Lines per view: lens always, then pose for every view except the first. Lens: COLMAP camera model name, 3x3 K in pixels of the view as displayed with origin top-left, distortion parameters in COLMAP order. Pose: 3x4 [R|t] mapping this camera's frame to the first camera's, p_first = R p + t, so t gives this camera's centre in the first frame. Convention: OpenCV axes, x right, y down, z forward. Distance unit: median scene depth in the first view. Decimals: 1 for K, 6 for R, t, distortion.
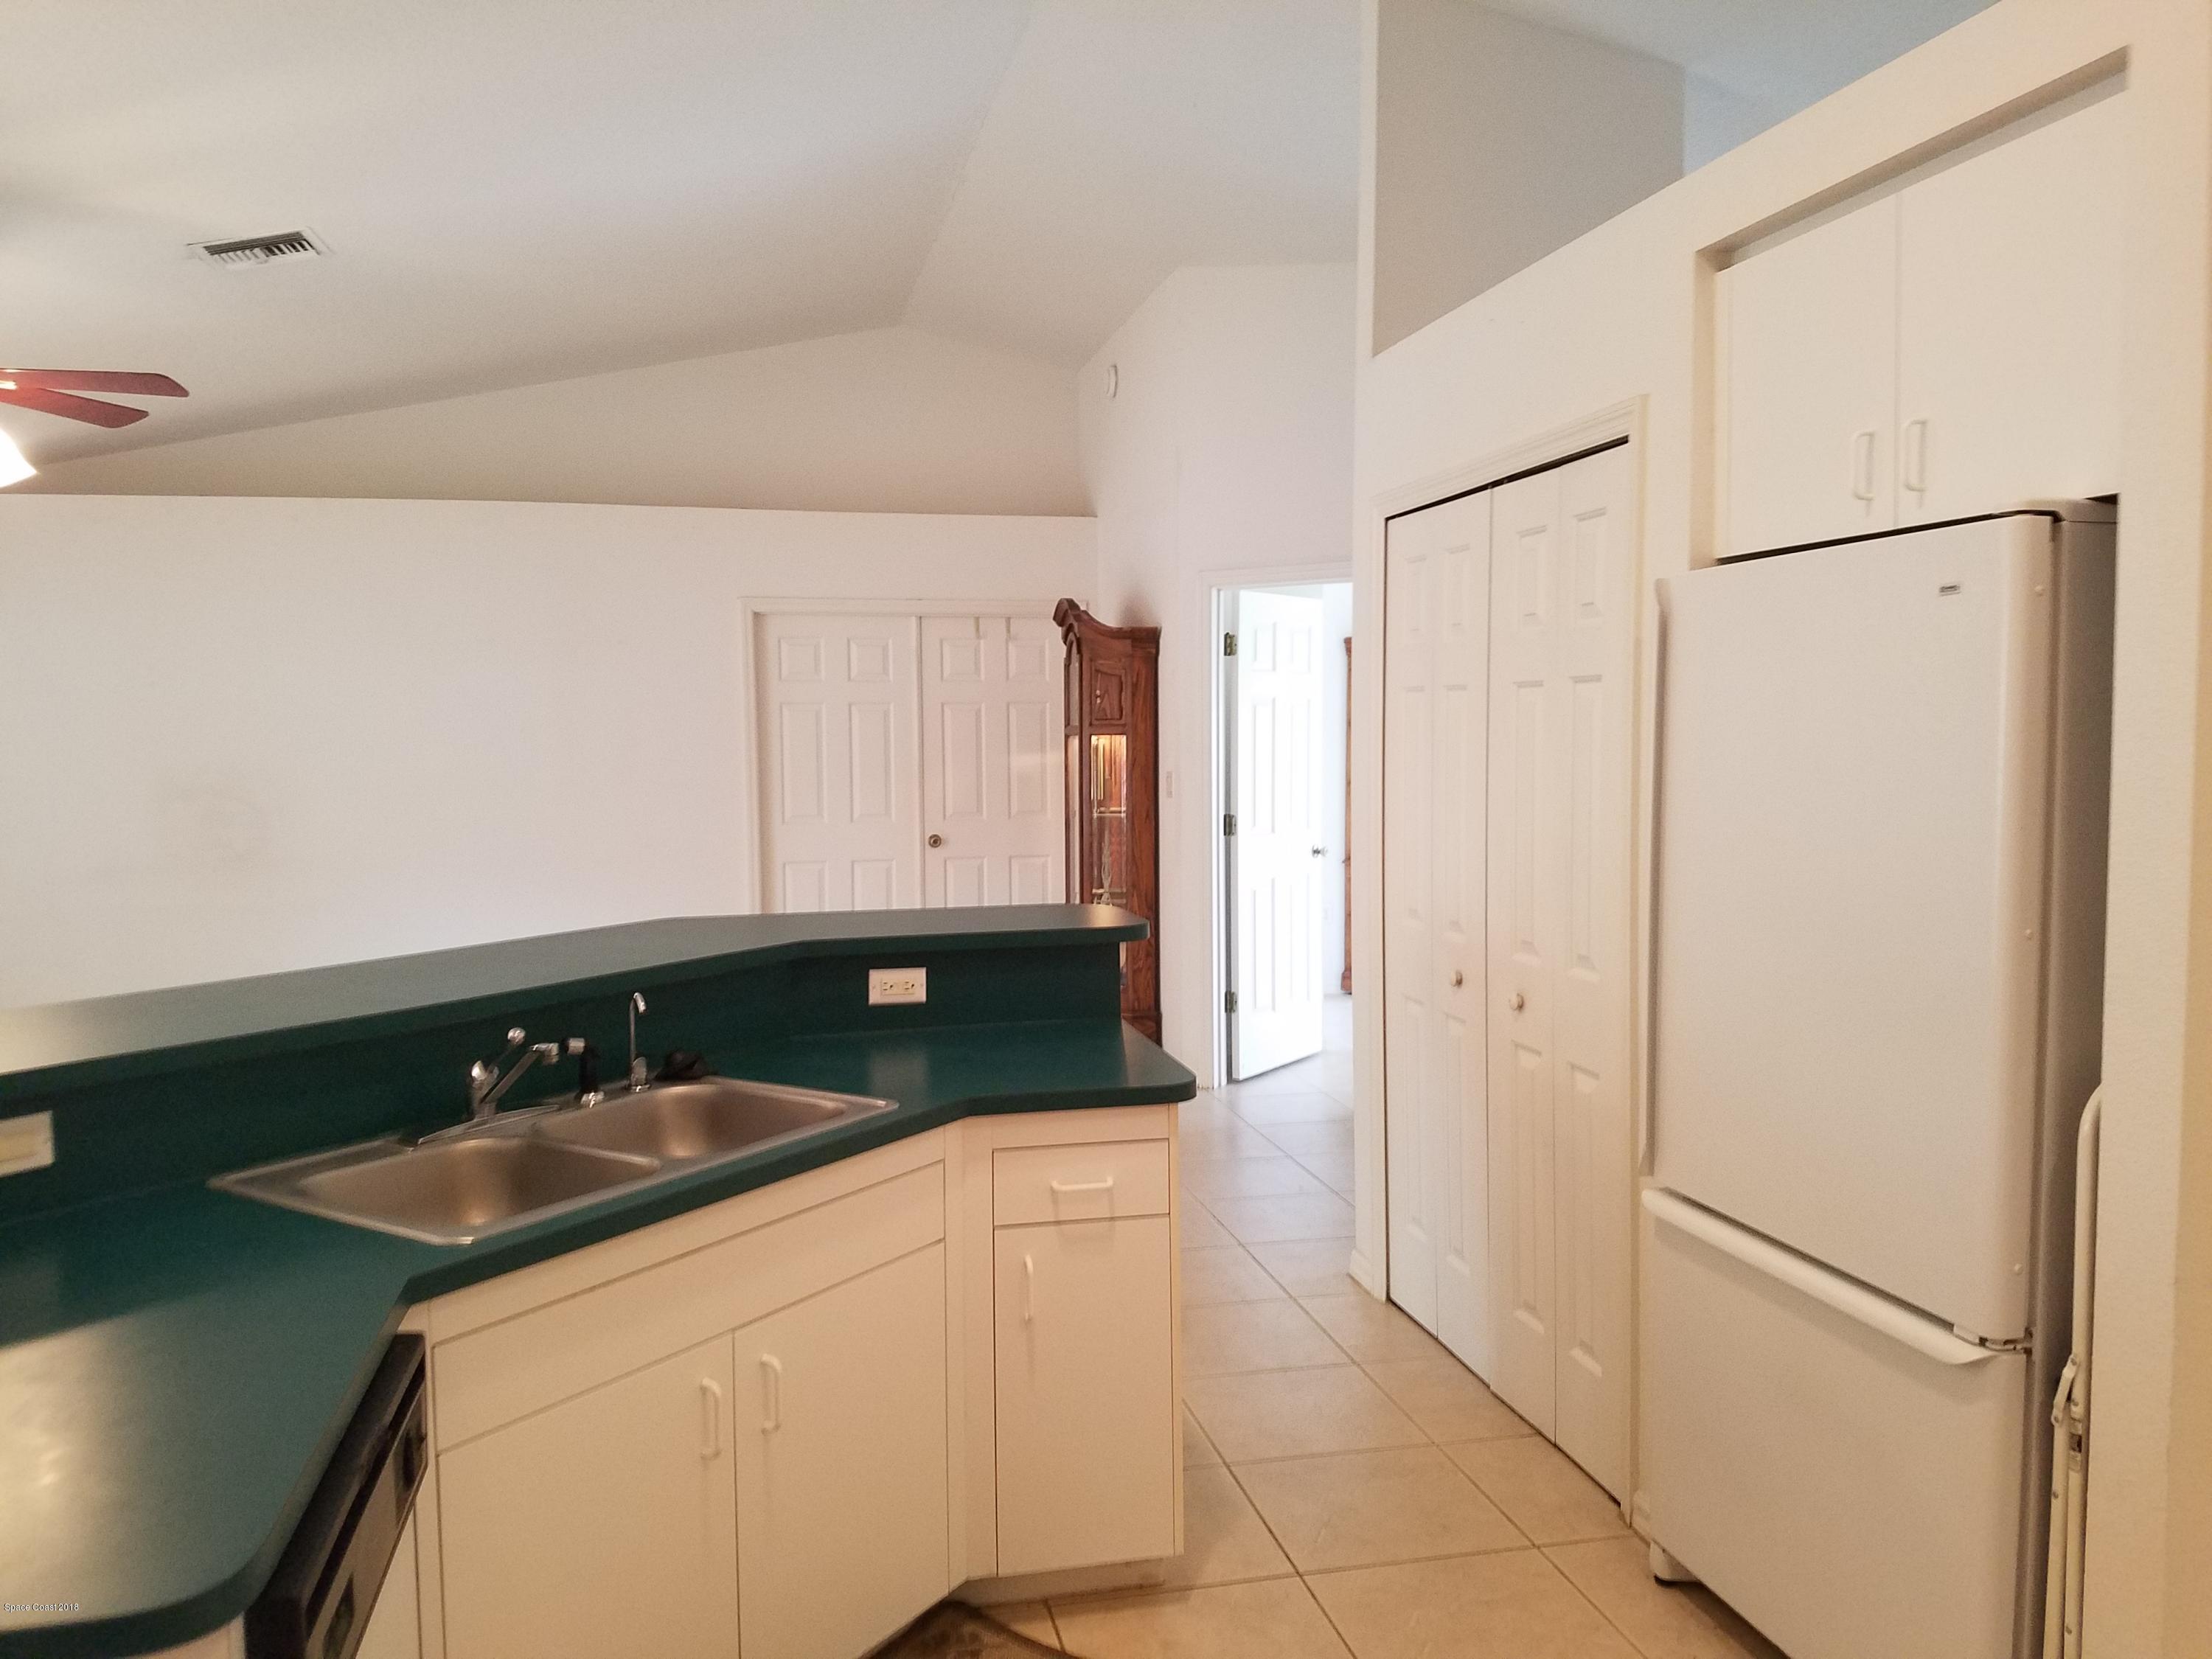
lens RADIAL K [[1653.7, 0, 1106.0], [0, 1653.7, 829.5], [0, 0, 1]] dist [0.070805, 0.000030]
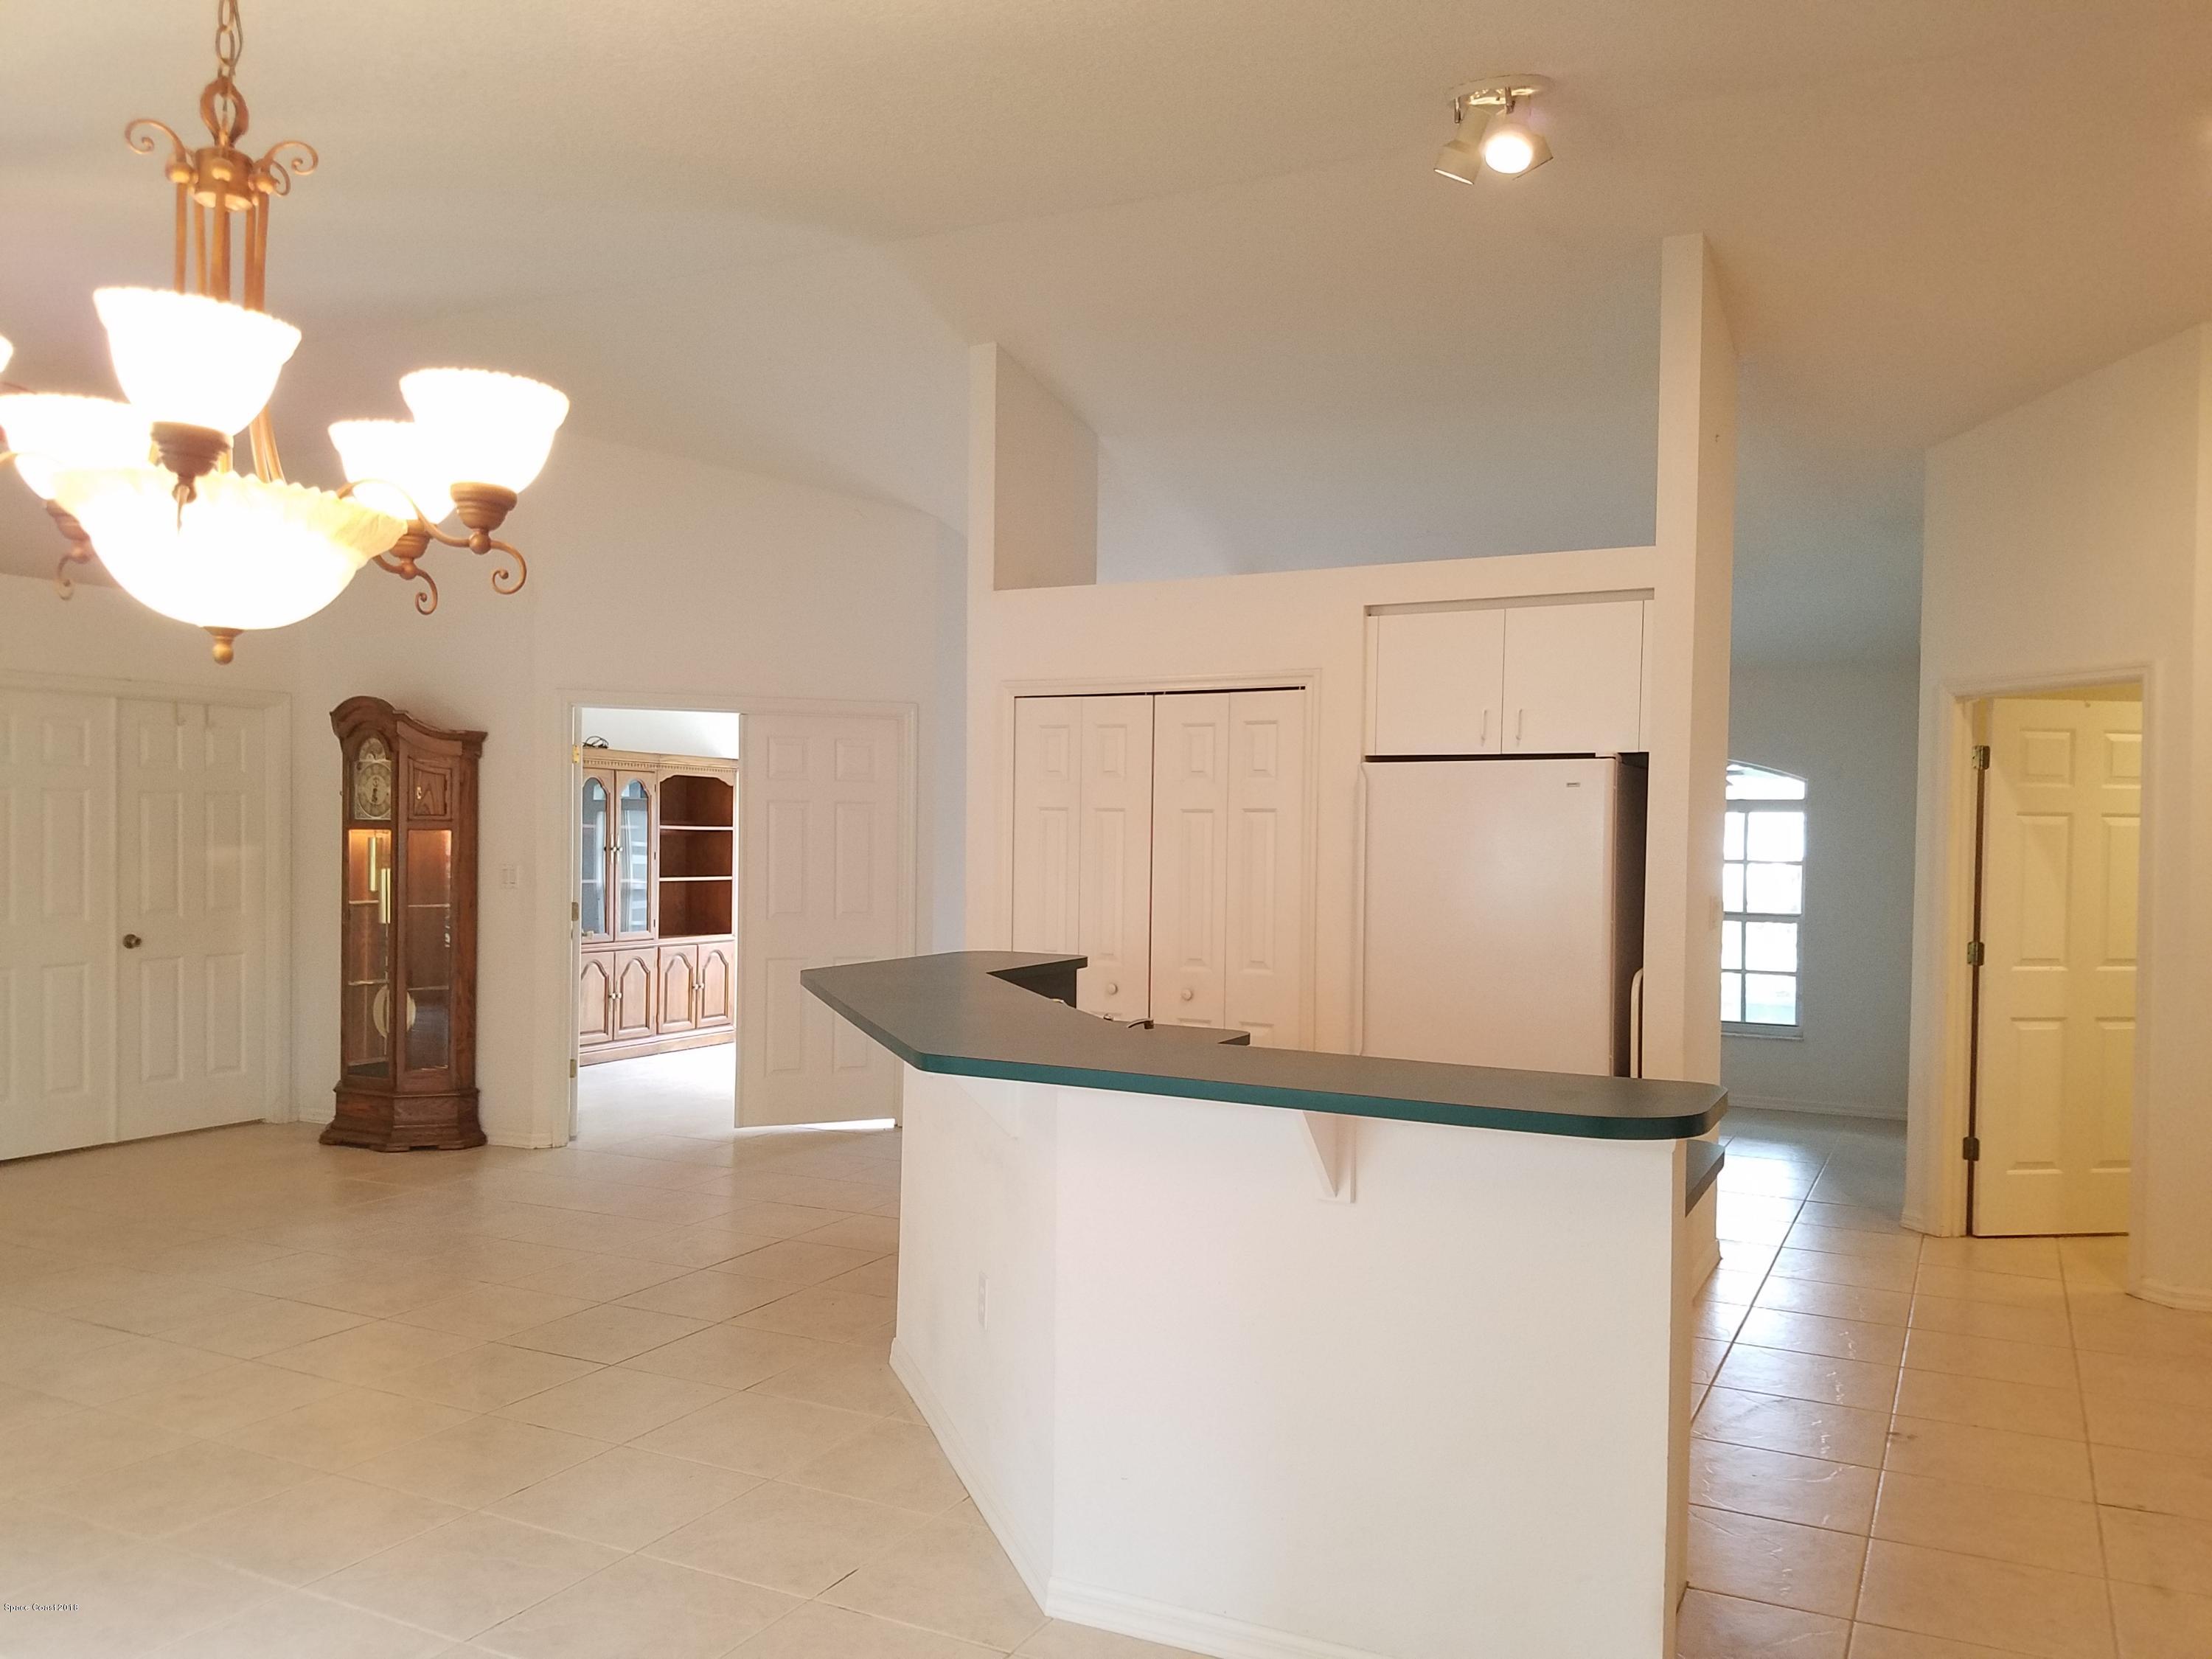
lens RADIAL K [[1653.7, 0, 1106.0], [0, 1653.7, 829.5], [0, 0, 1]] dist [0.070805, 0.000030]
pose [[0.651315, 0.015002, 0.758659, -0.527819], [0.029849, 0.998524, -0.045370, 0.004249], [-0.758220, 0.052195, 0.649906, -0.023673]]
